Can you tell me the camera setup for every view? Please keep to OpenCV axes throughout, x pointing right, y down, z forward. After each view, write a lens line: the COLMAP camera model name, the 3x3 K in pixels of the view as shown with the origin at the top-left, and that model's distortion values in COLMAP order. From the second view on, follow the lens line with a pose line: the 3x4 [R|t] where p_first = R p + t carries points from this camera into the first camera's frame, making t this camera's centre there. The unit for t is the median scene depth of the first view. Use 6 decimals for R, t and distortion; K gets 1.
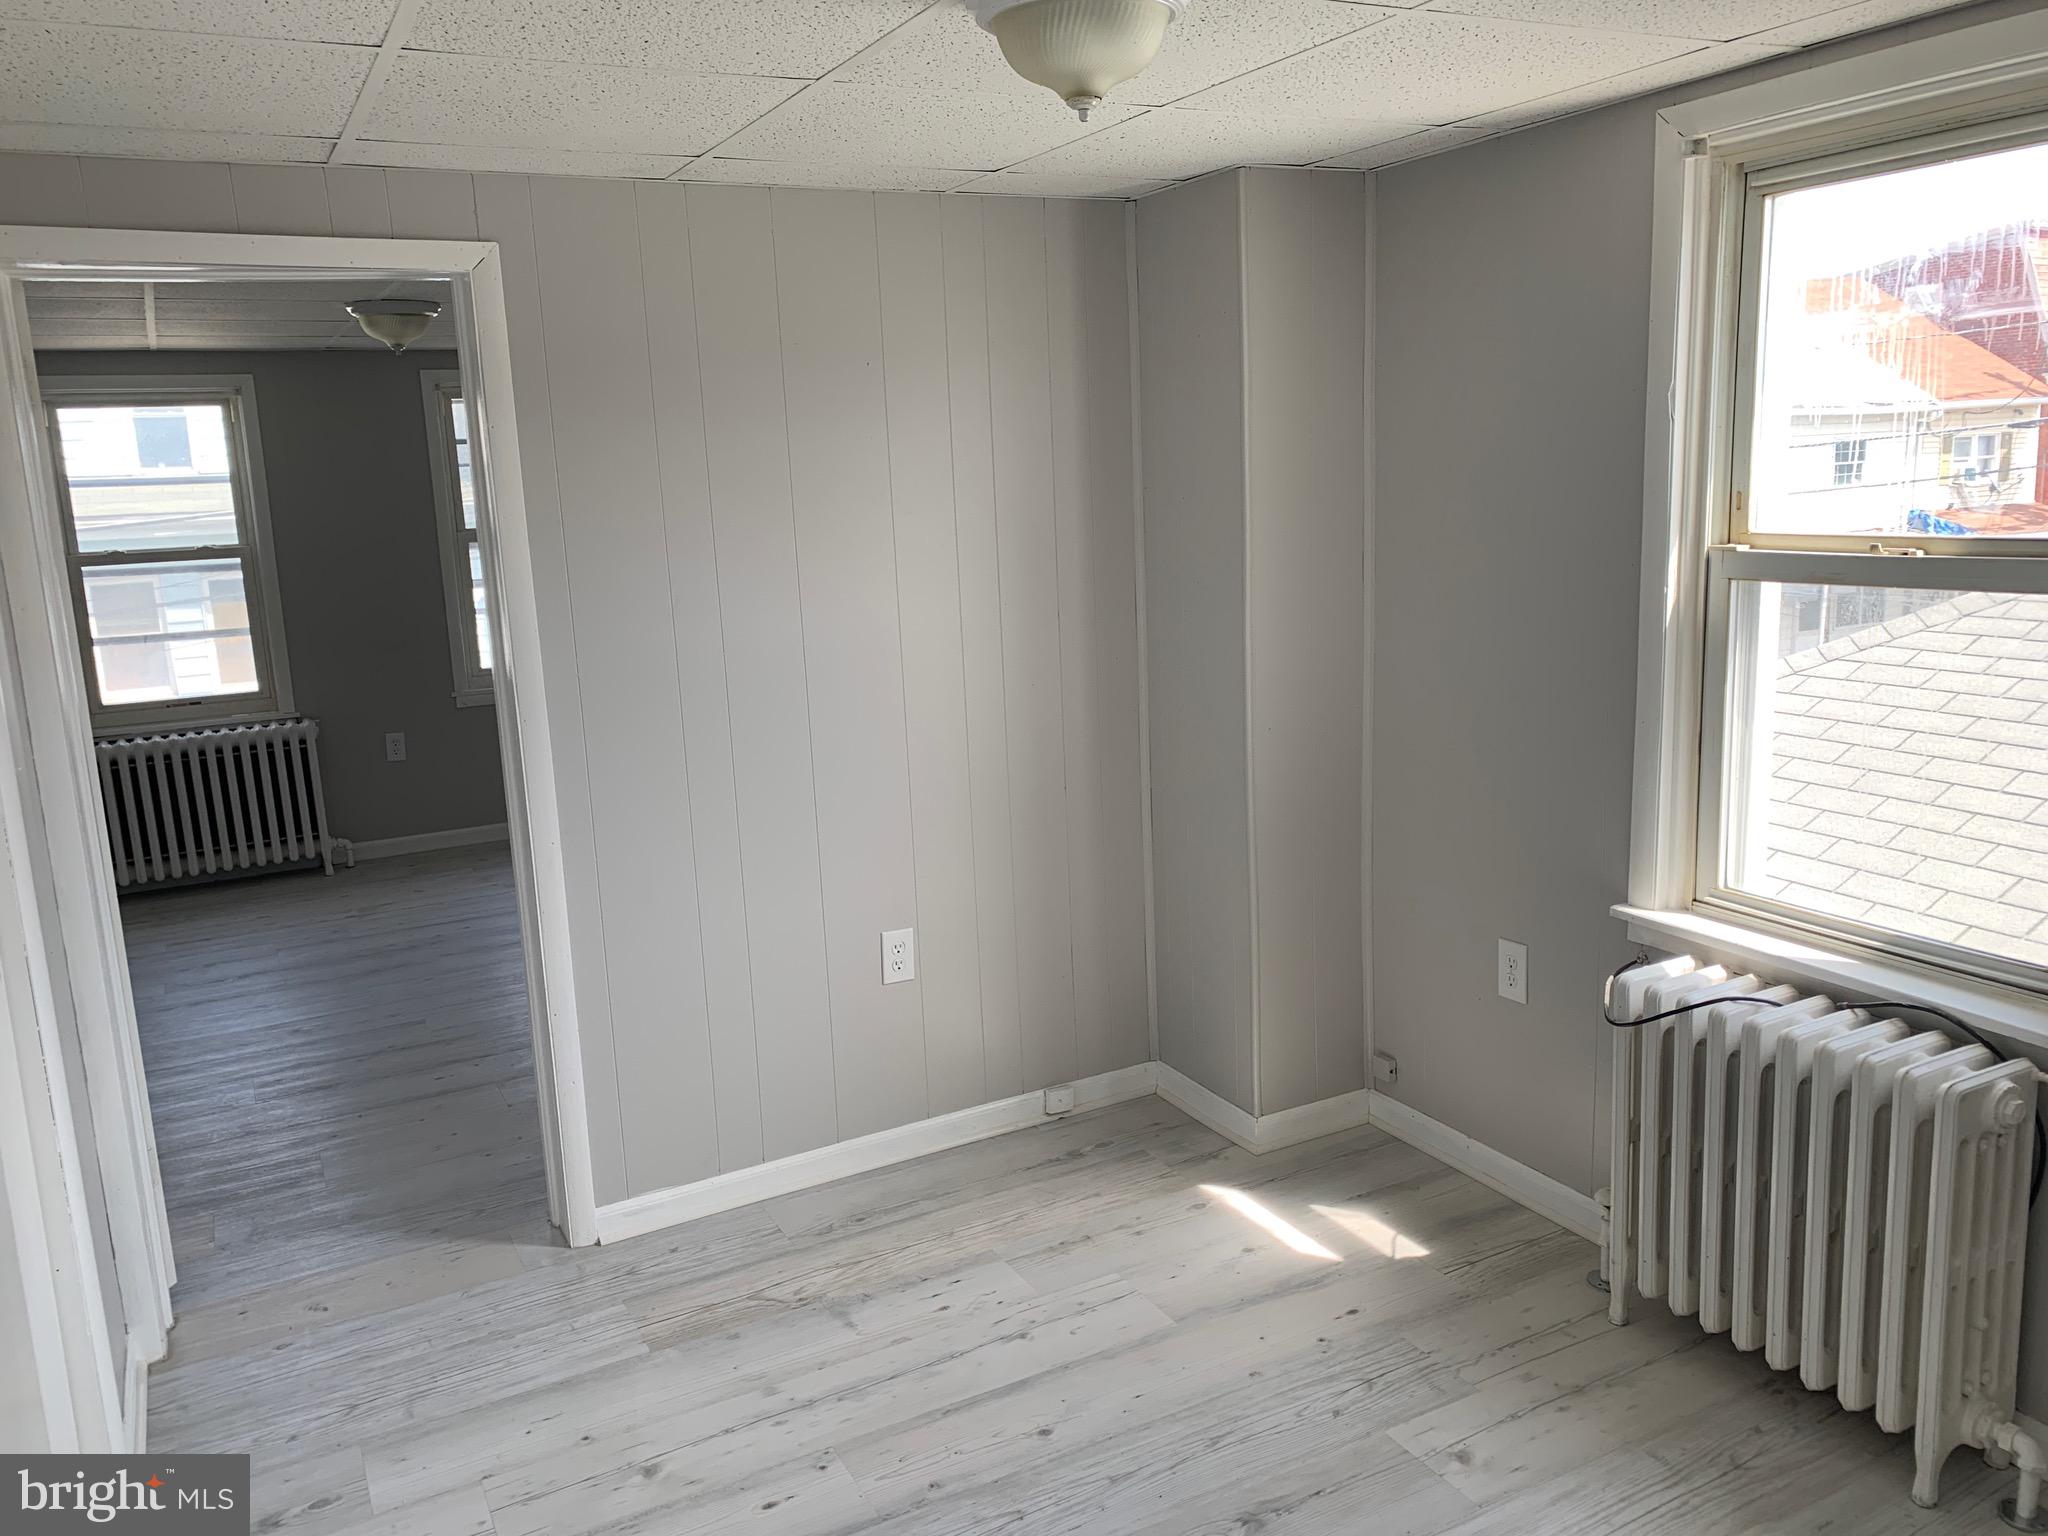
lens RADIAL K [[1553.0, 0, 1024.0], [0, 1553.0, 768.0], [0, 0, 1]] dist [-0.104854, 0.163210]
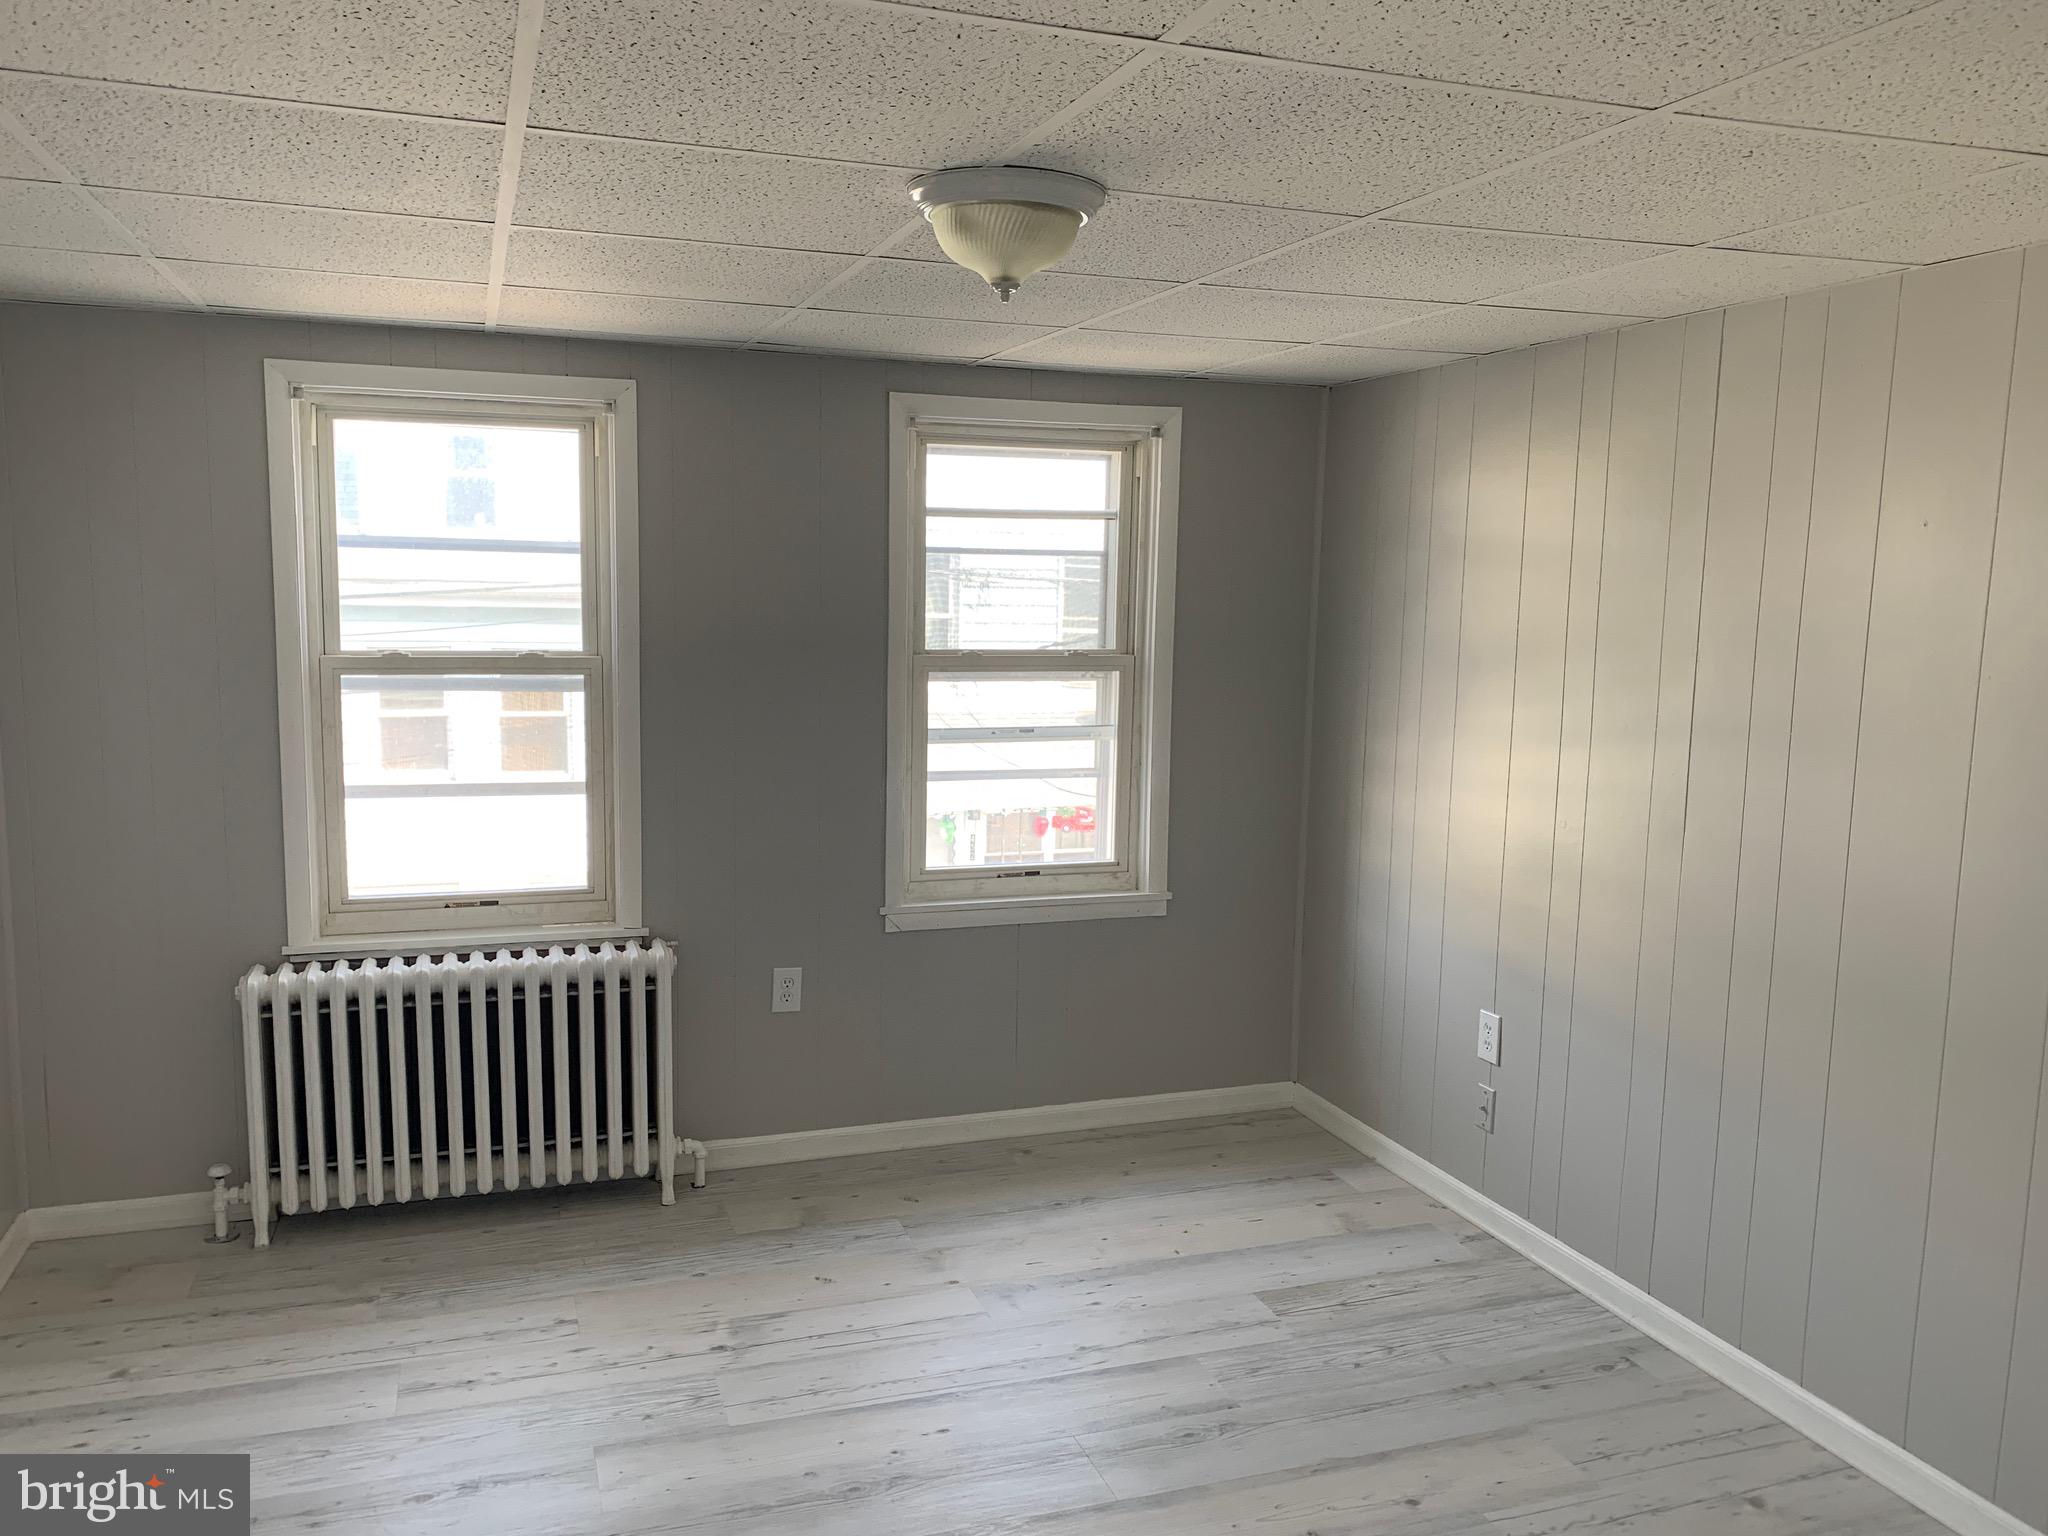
lens RADIAL K [[1604.3, 0, 1024.0], [0, 1604.3, 768.0], [0, 0, 1]] dist [0.045470, 0.000268]
pose [[0.983457, 0.073402, -0.165602, -0.225761], [-0.084912, 0.994362, -0.063518, -0.073177], [0.160006, 0.076528, 0.984145, 0.387321]]
